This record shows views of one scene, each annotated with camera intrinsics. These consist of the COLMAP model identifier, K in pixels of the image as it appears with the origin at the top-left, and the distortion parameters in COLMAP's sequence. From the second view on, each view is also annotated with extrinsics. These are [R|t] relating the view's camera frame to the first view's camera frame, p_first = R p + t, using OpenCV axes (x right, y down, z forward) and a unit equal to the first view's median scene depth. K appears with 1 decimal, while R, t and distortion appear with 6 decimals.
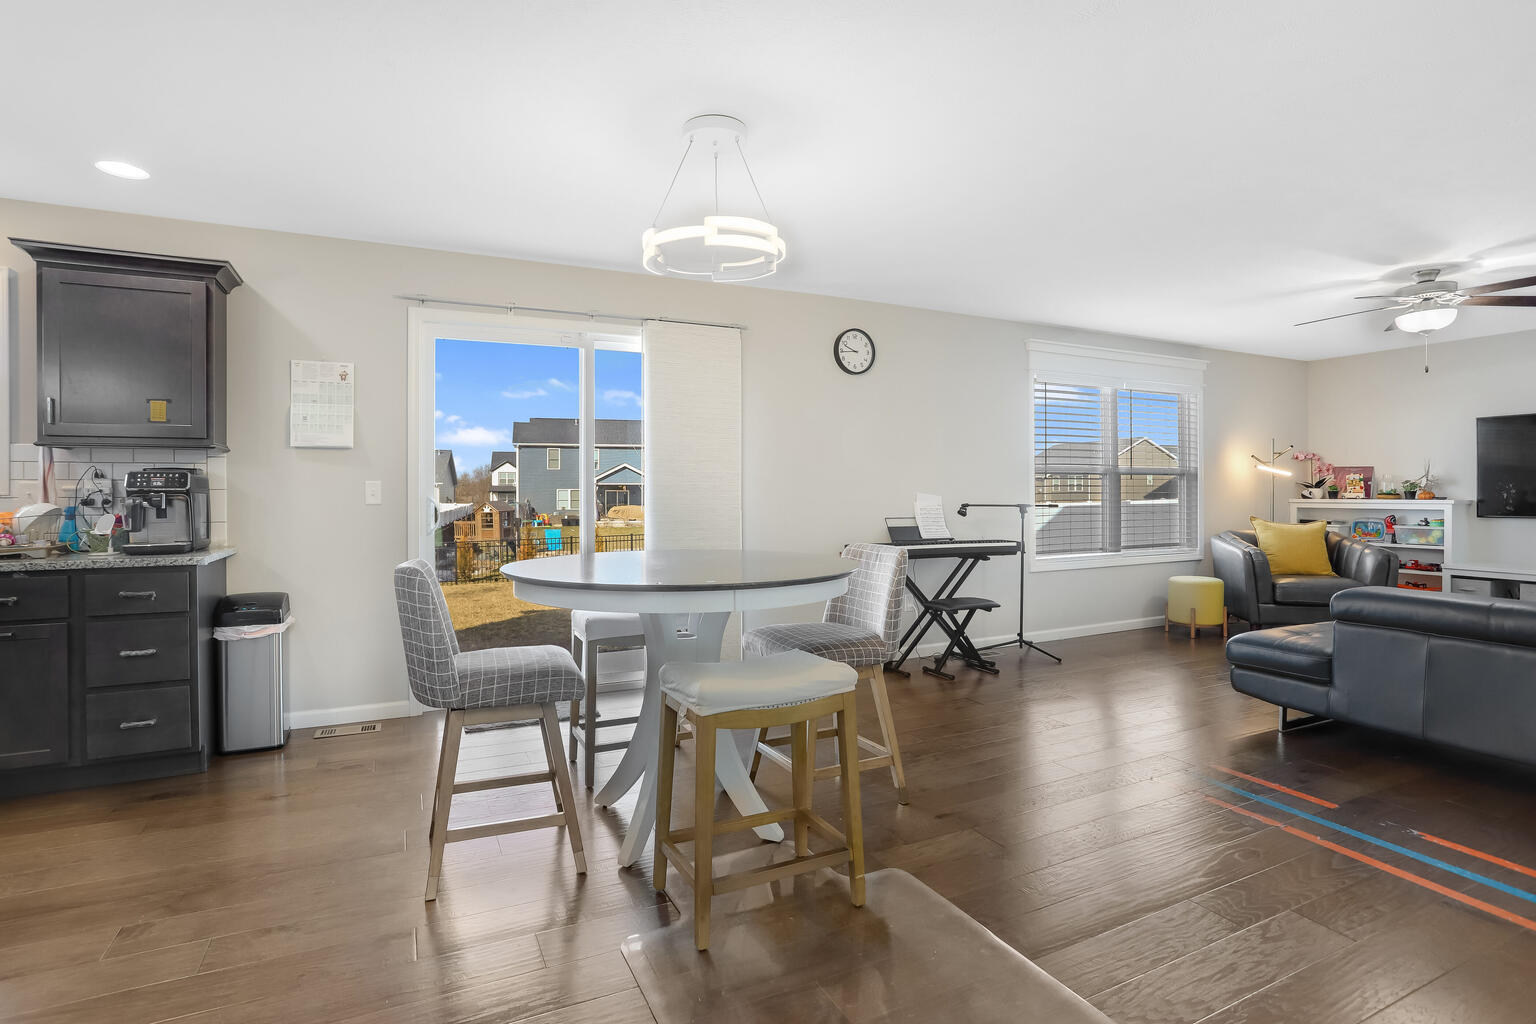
lens RADIAL K [[763.3, 0, 756.4], [0, 763.3, 504.3], [0, 0, 1]] dist [-0.026050, 0.000710]
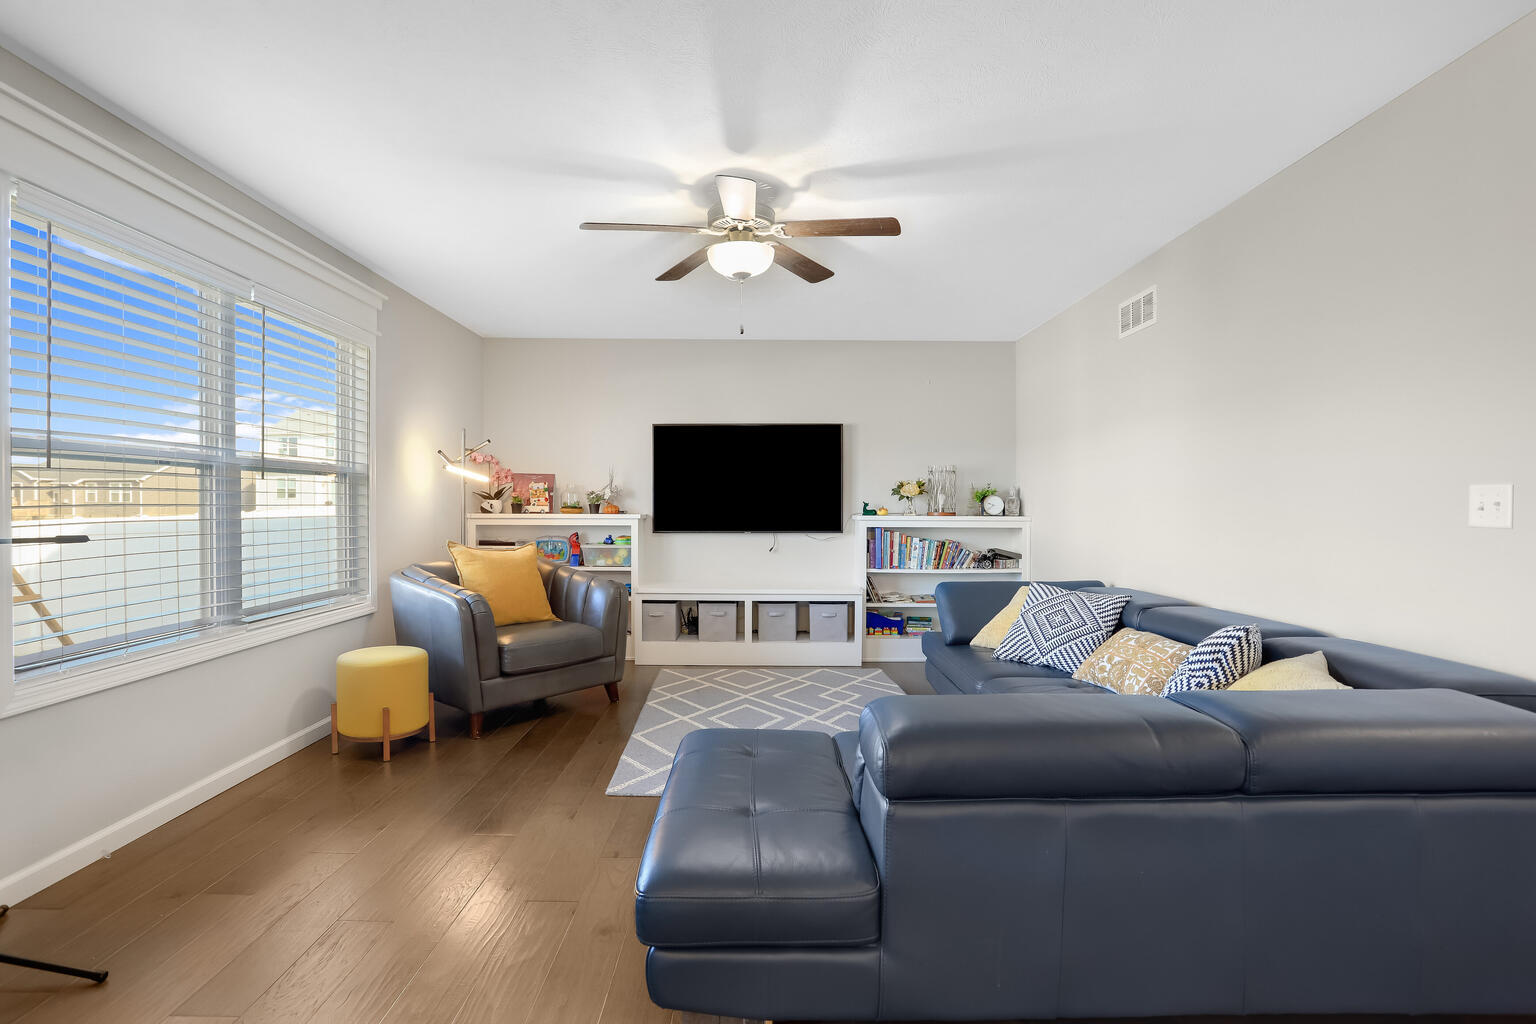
lens RADIAL K [[763.3, 0, 756.4], [0, 763.3, 504.3], [0, 0, 1]] dist [-0.026050, 0.000710]
pose [[0.442456, 0.004388, 0.896780, 0.175971], [0.006152, 0.999950, -0.007928, -0.009680], [-0.896769, 0.009025, 0.442406, 0.460844]]
